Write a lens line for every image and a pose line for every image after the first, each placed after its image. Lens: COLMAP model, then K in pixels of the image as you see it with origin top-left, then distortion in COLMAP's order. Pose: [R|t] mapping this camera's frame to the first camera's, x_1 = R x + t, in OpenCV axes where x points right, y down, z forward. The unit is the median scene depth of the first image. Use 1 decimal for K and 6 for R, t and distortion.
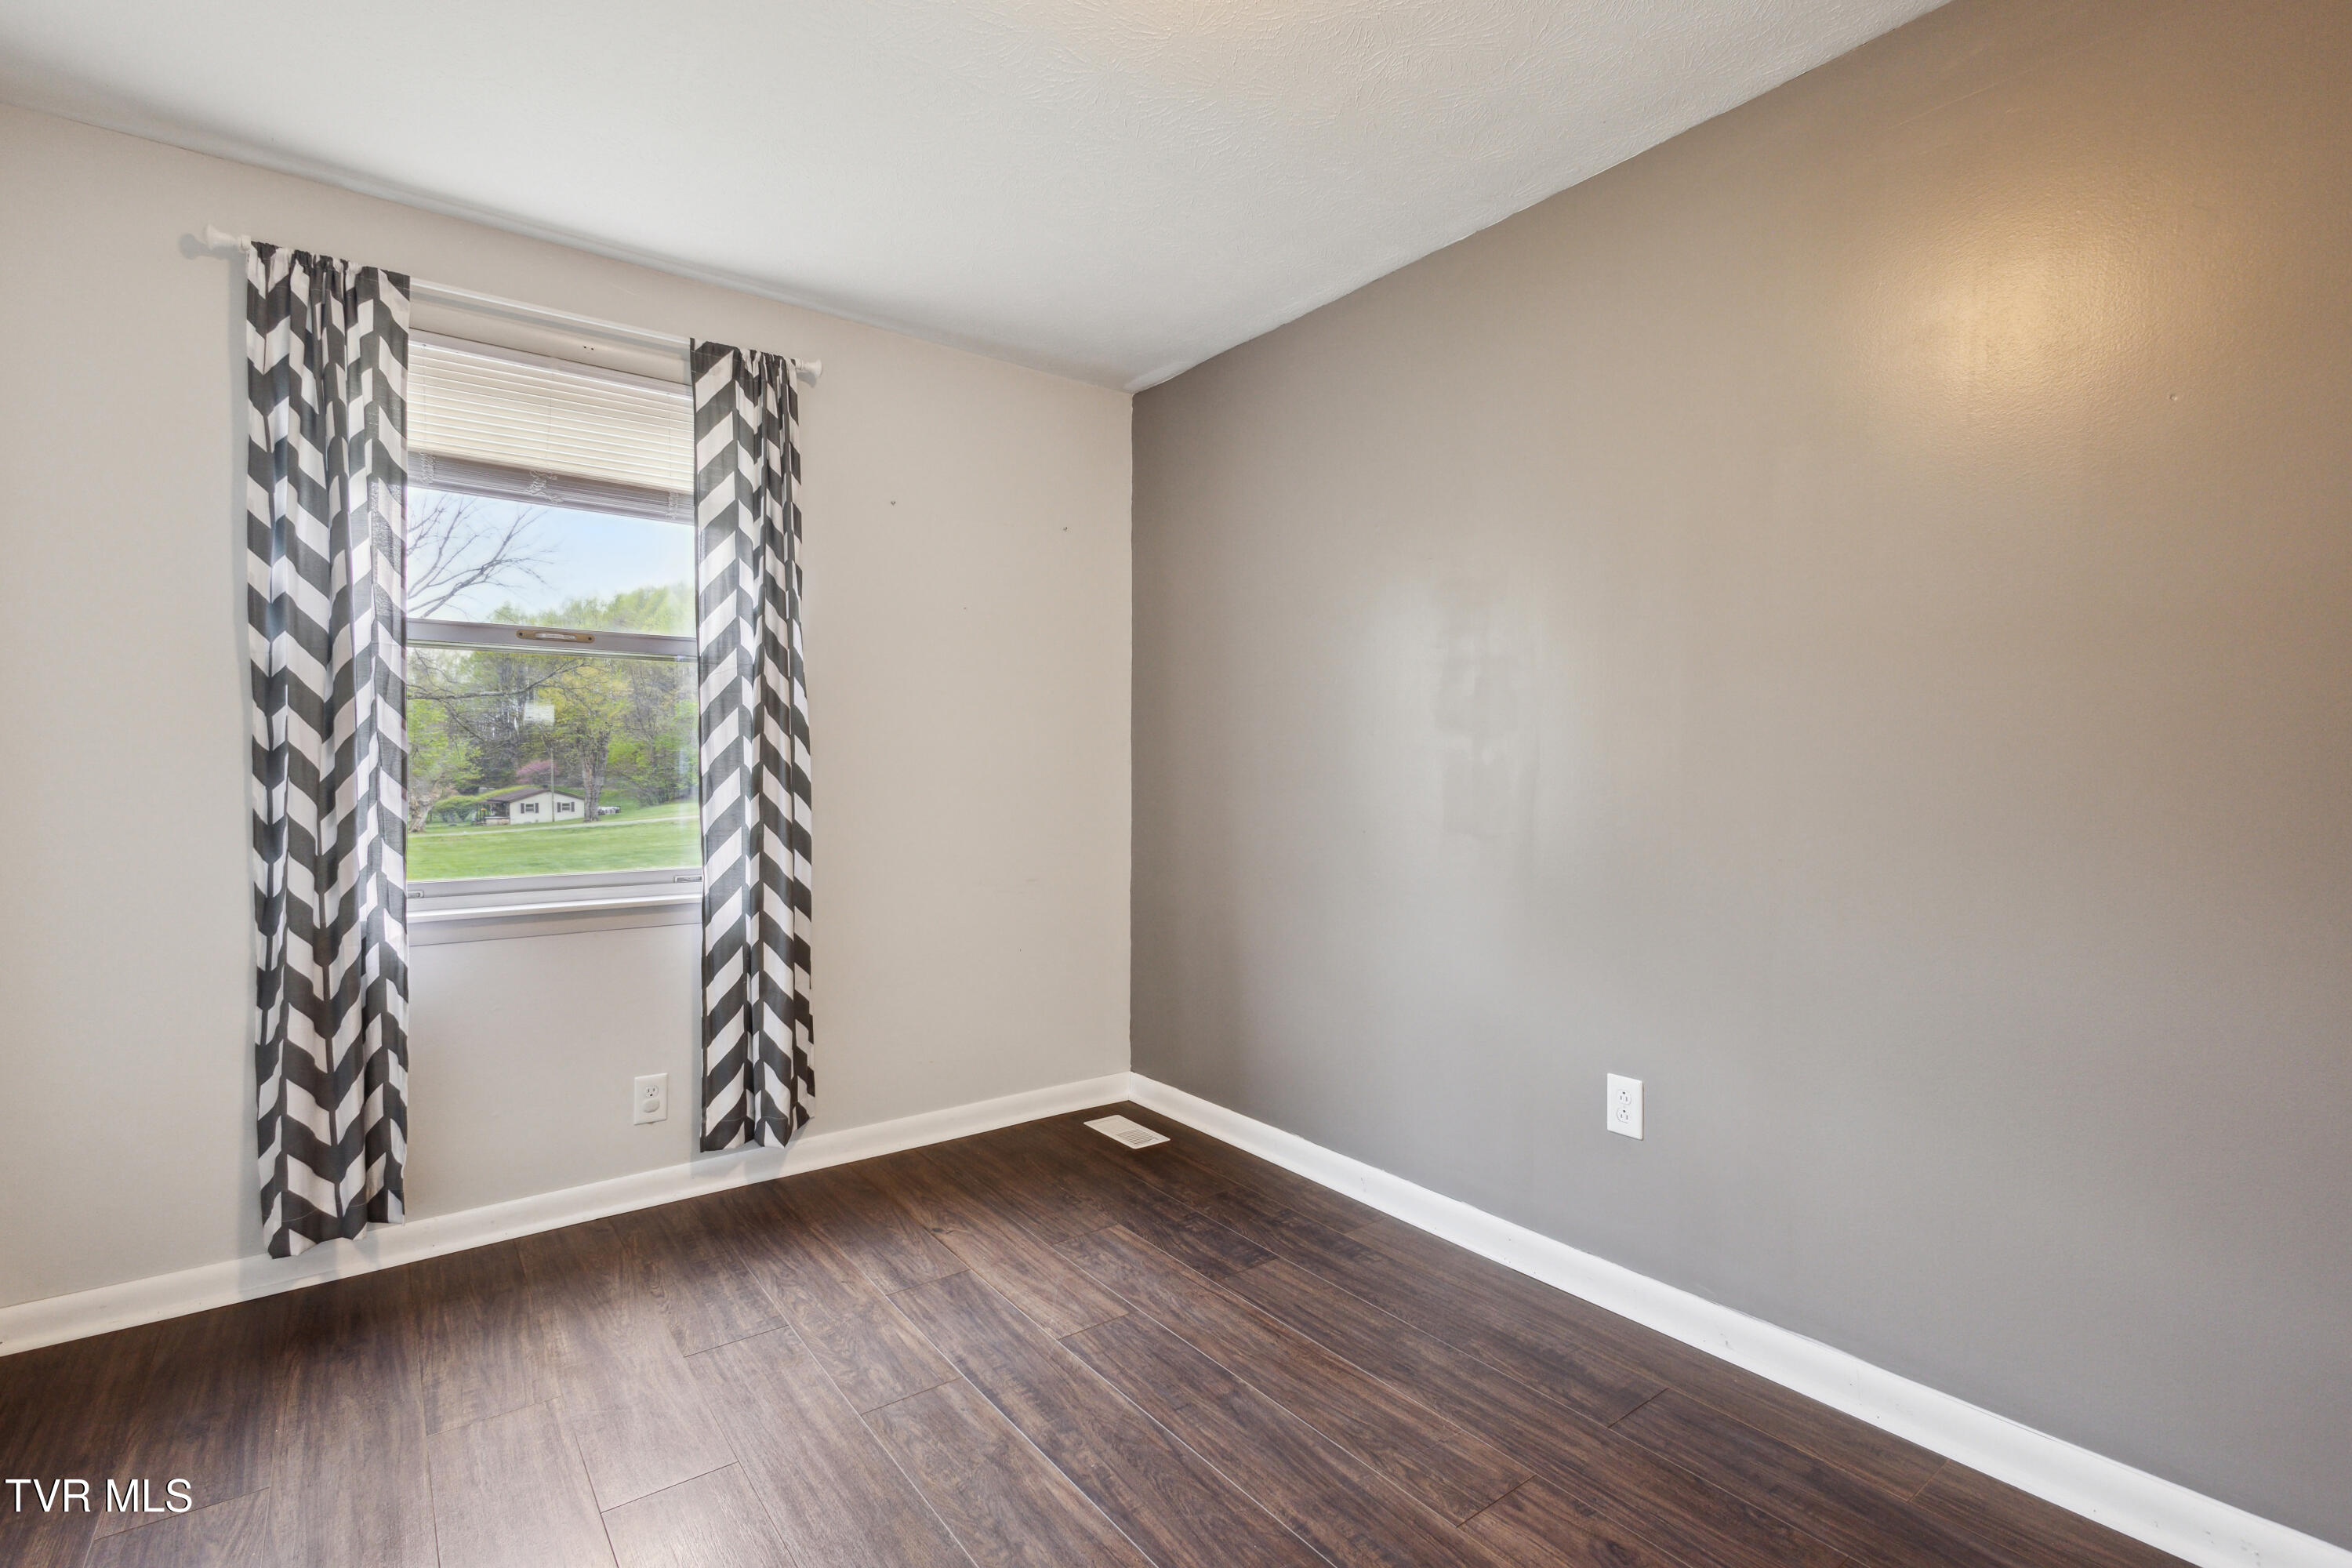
lens RADIAL K [[1081.9, 0, 1182.3], [0, 1081.9, 789.6], [0, 0, 1]] dist [0.001791, -0.002871]
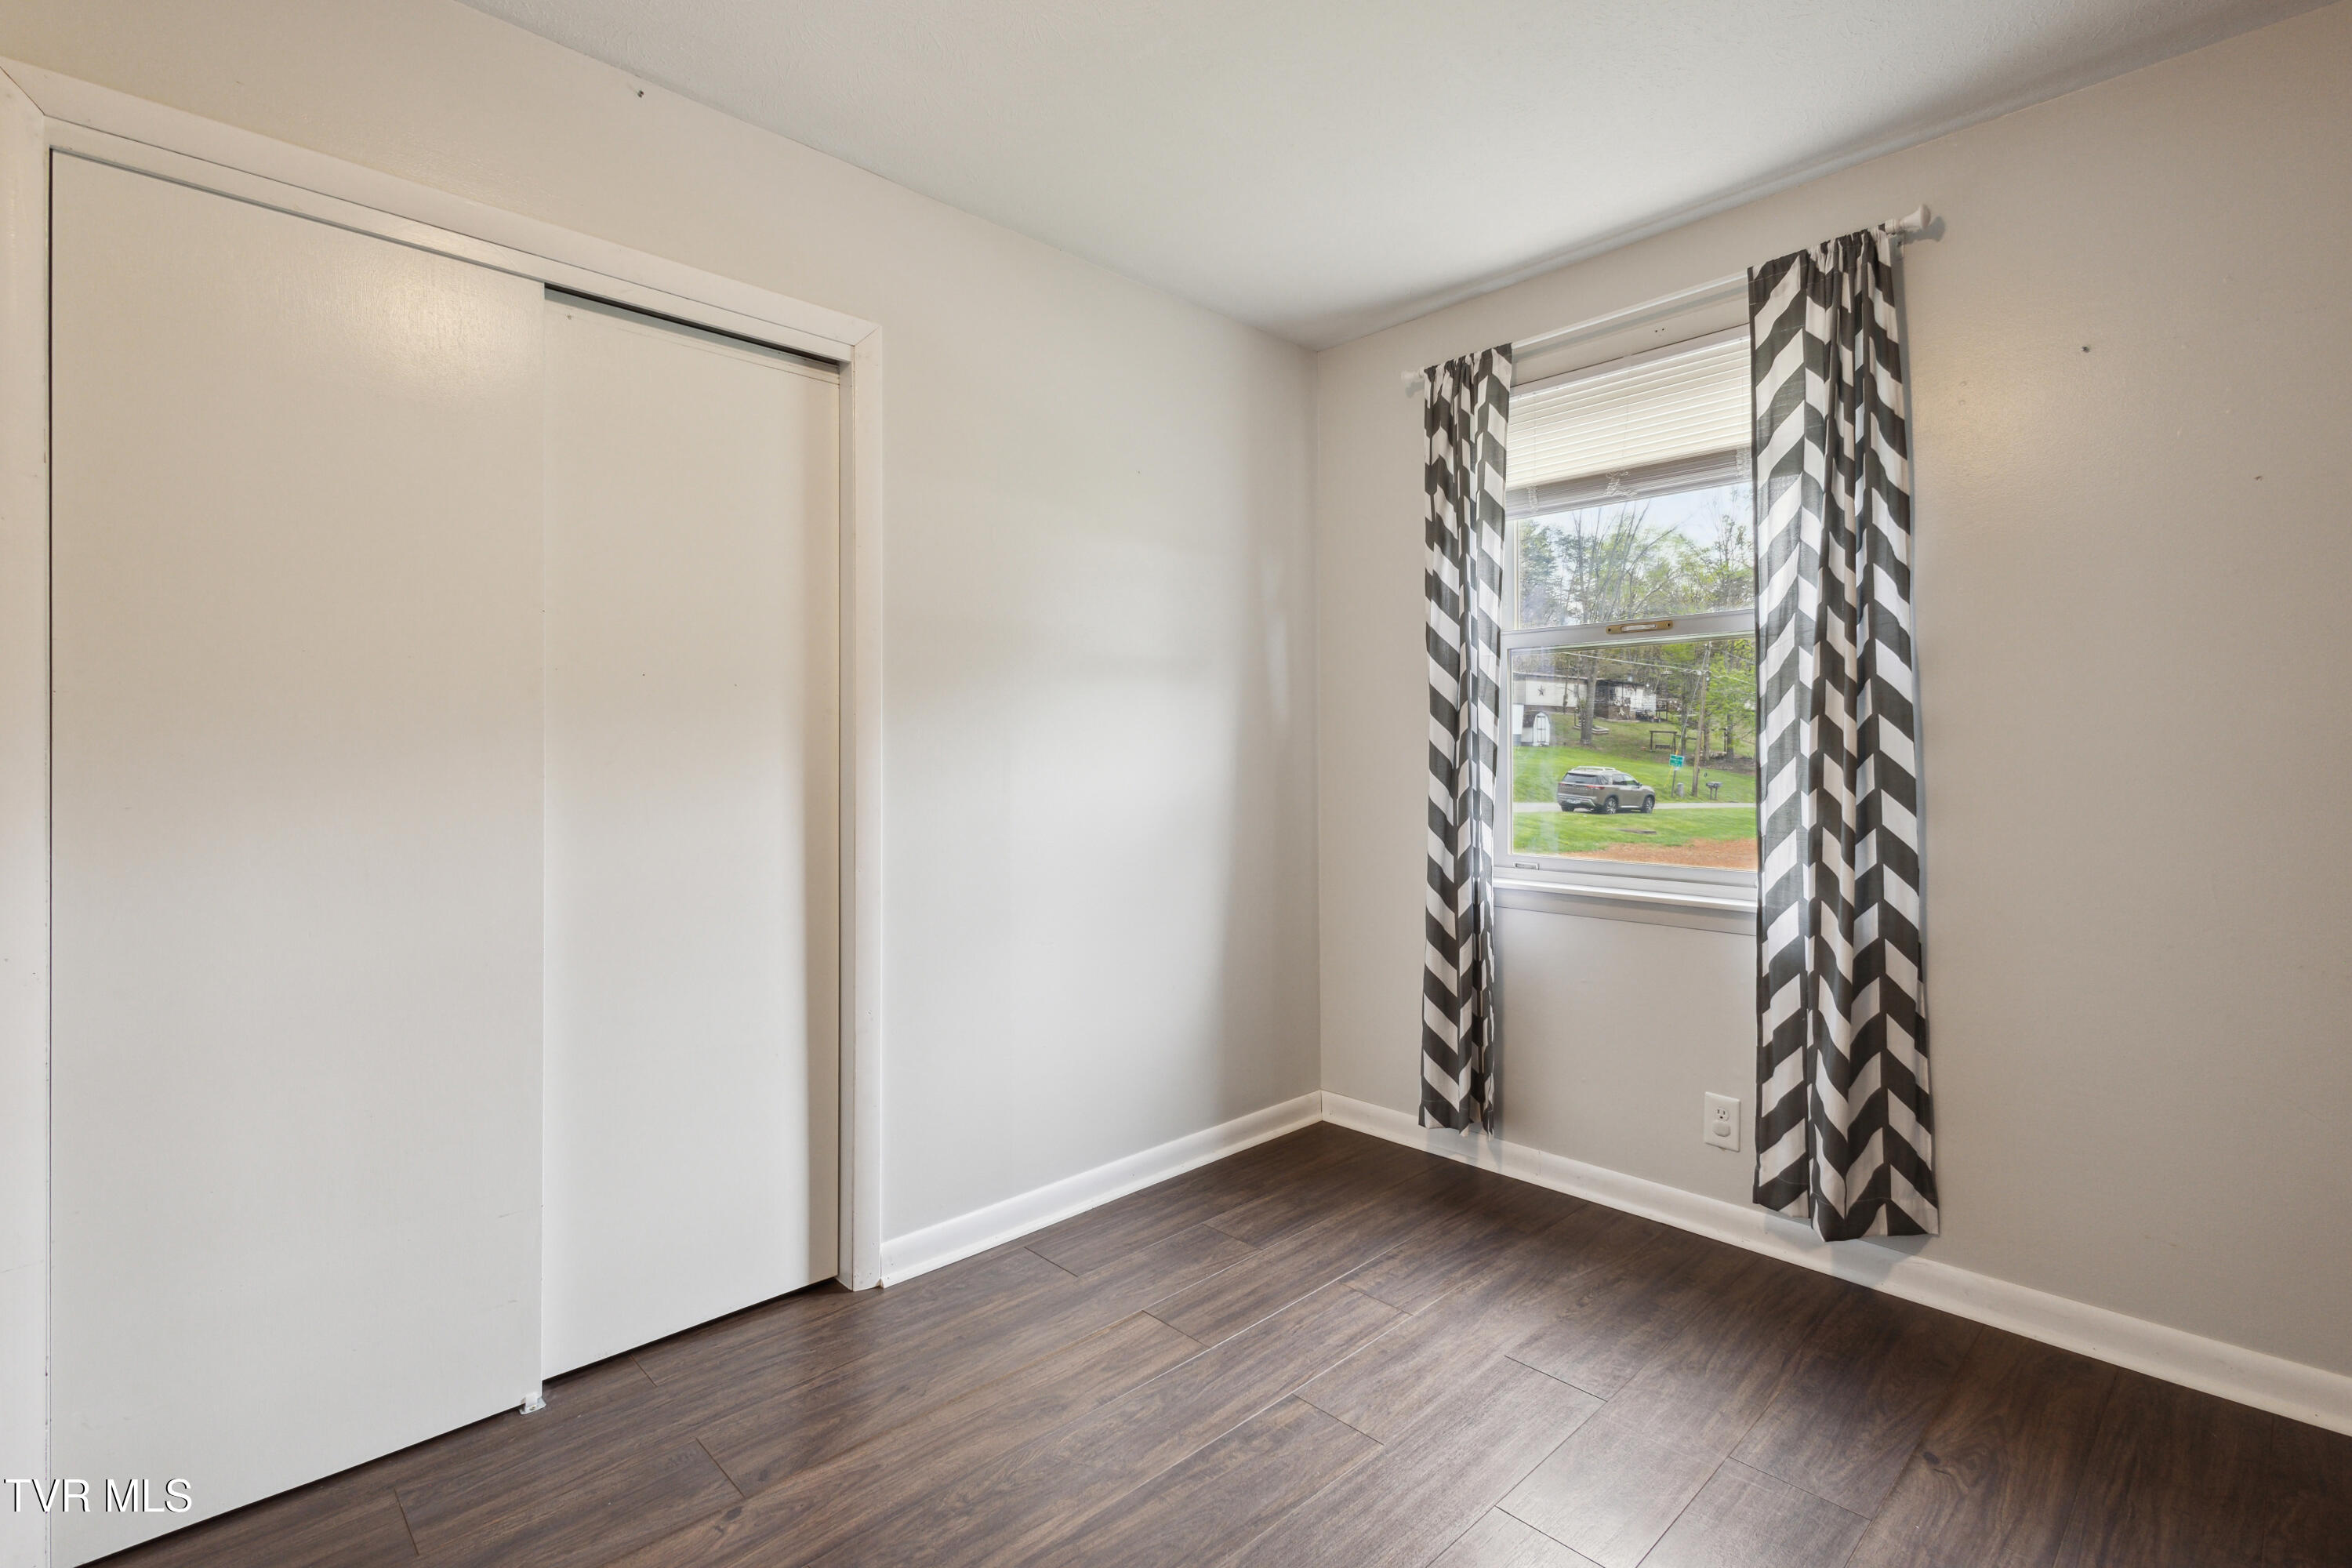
lens RADIAL K [[1081.9, 0, 1178.2], [0, 1081.9, 760.7], [0, 0, 1]] dist [0.001791, -0.002871]
pose [[0.098119, 0.002120, -0.995172, 0.373223], [-0.021343, 0.999772, 0.000026, -0.007415], [0.994946, 0.021238, 0.098142, 0.457687]]
